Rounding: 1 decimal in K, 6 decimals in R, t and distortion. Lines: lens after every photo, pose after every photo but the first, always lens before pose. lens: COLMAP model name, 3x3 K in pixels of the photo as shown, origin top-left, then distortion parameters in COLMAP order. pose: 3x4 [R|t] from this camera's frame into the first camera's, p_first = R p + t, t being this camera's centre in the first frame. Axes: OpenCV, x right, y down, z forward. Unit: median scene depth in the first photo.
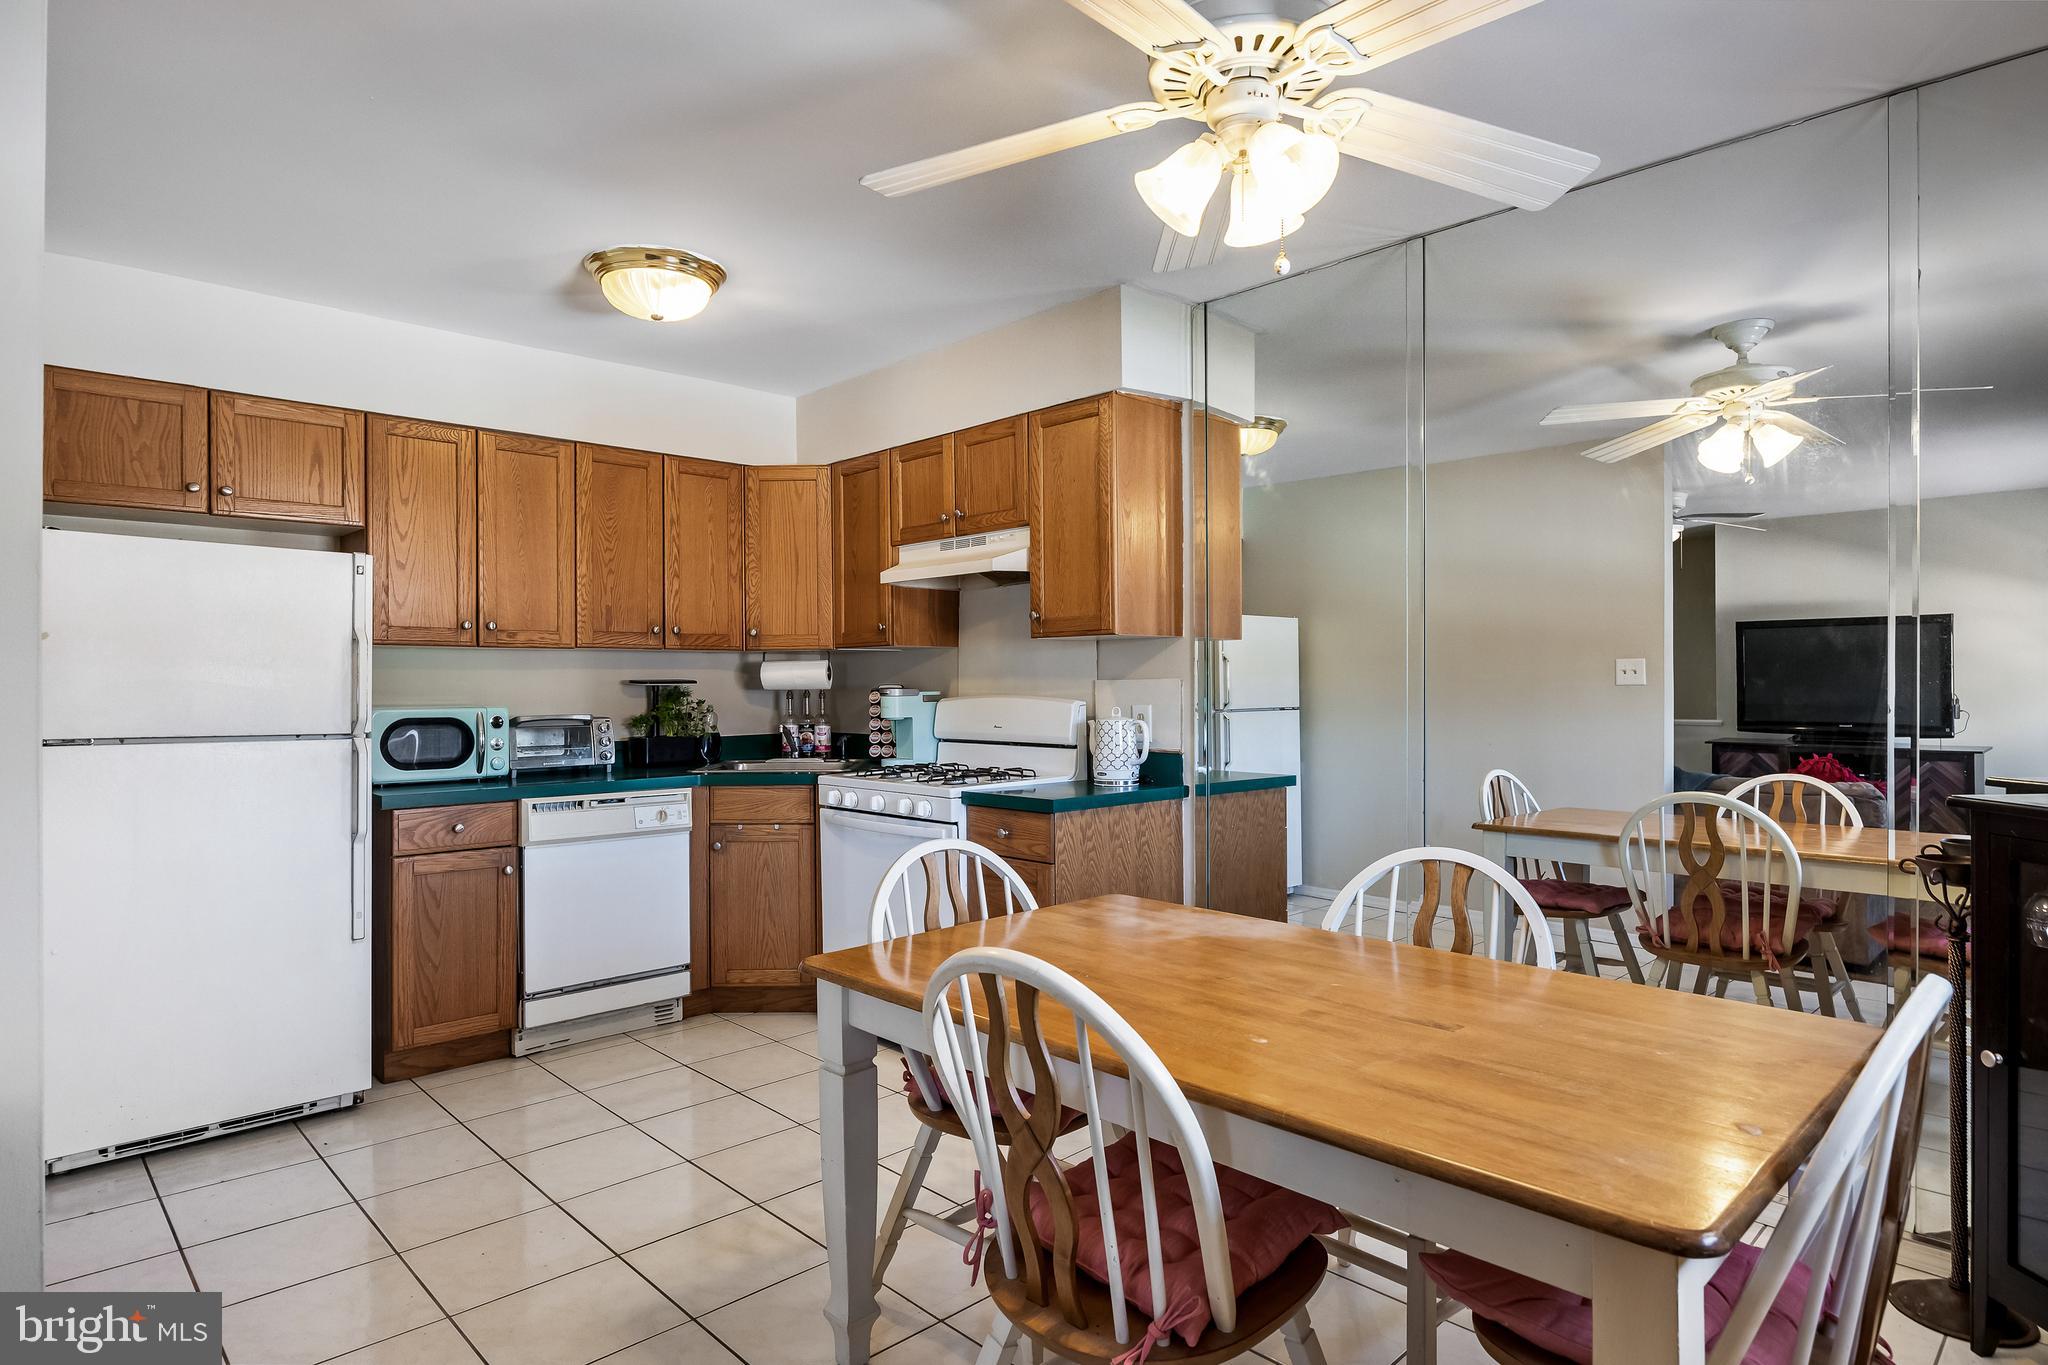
lens RADIAL K [[1128.8, 0, 1016.8], [0, 1128.8, 686.7], [0, 0, 1]] dist [-0.000233, -0.002579]
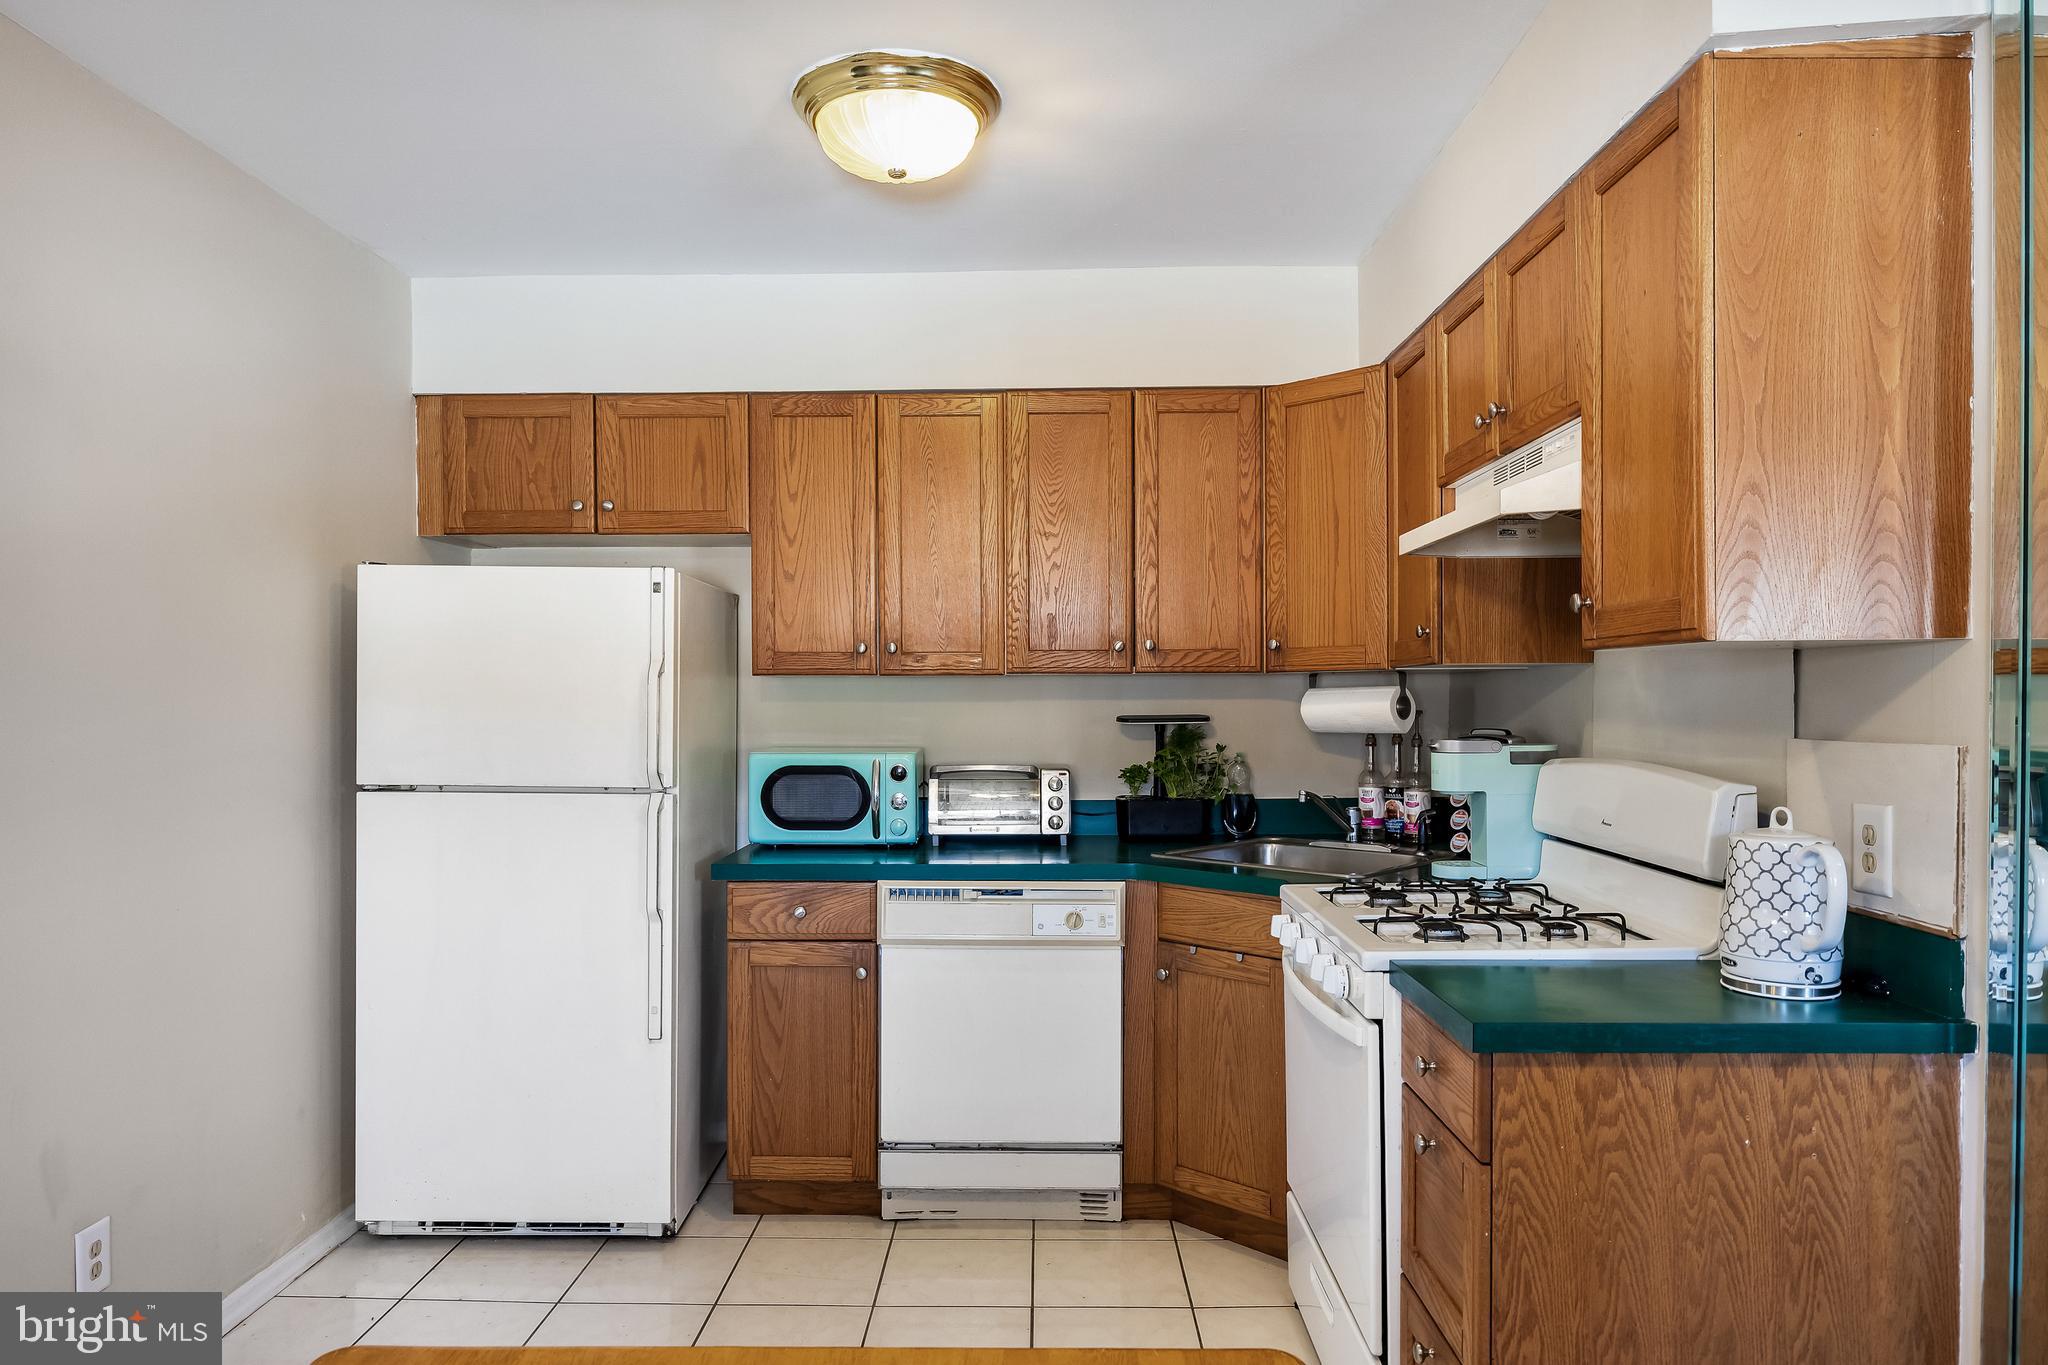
lens RADIAL K [[1306.4, 0, 1012.3], [0, 1306.4, 716.7], [0, 0, 1]] dist [-0.009424, 0.003439]
pose [[0.708508, 0.015328, -0.705536, 0.221477], [-0.002720, 0.999816, 0.018990, -0.024339], [0.705697, -0.011536, 0.708420, 0.432543]]
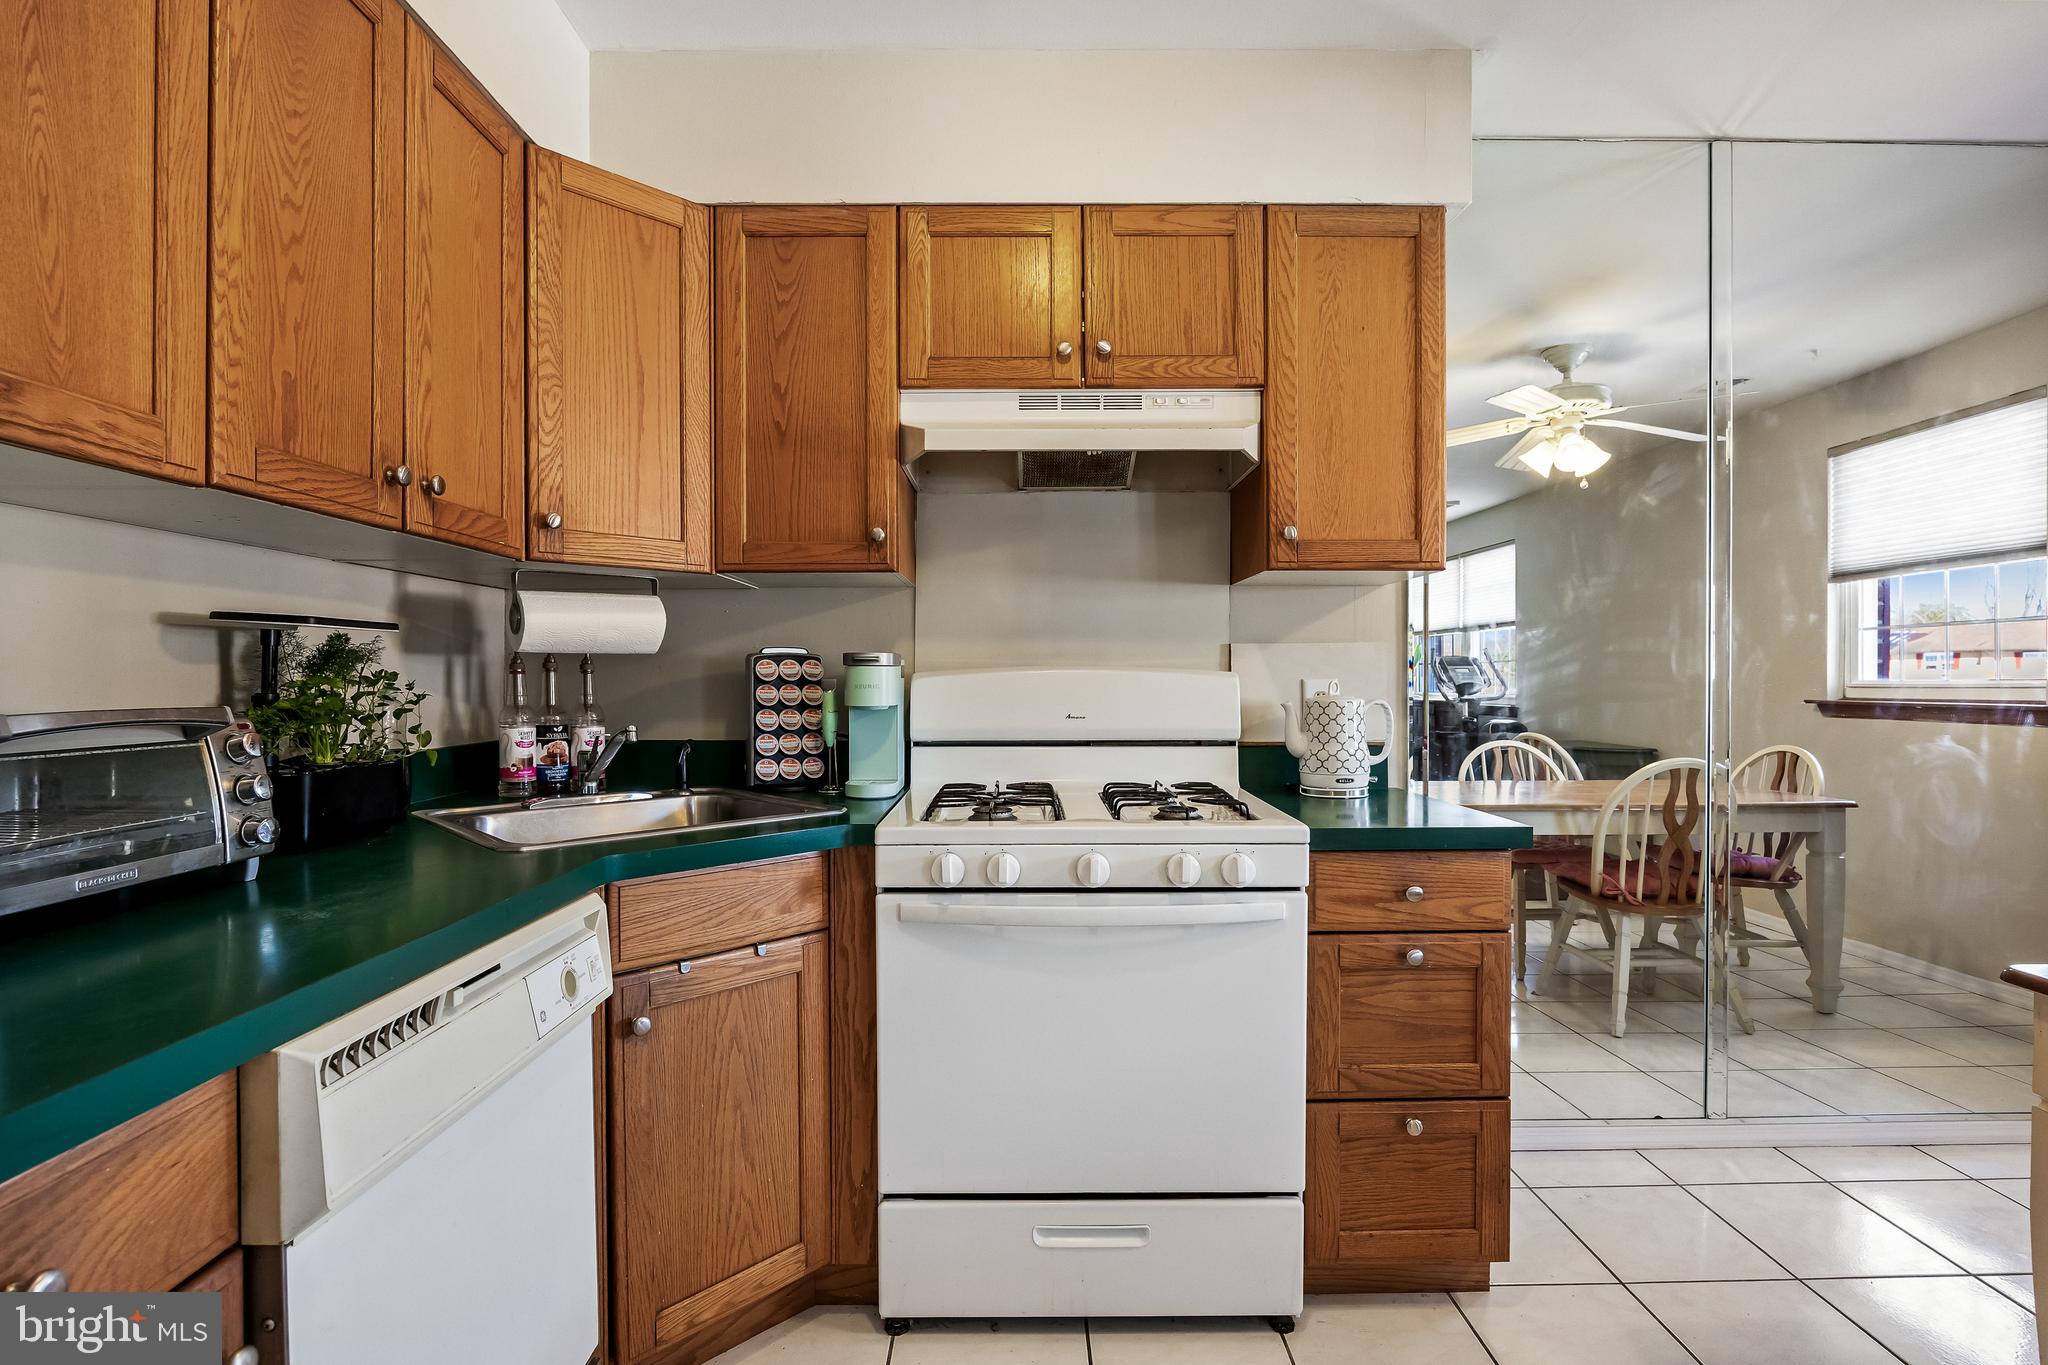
lens RADIAL K [[990.9, 0, 1022.5], [0, 990.9, 689.3], [0, 0, 1]] dist [-0.005554, 0.000208]
pose [[0.683586, -0.003121, 0.729863, -0.463478], [-0.000131, 0.999990, 0.004399, 0.019894], [-0.729870, -0.003103, 0.683579, 0.704939]]
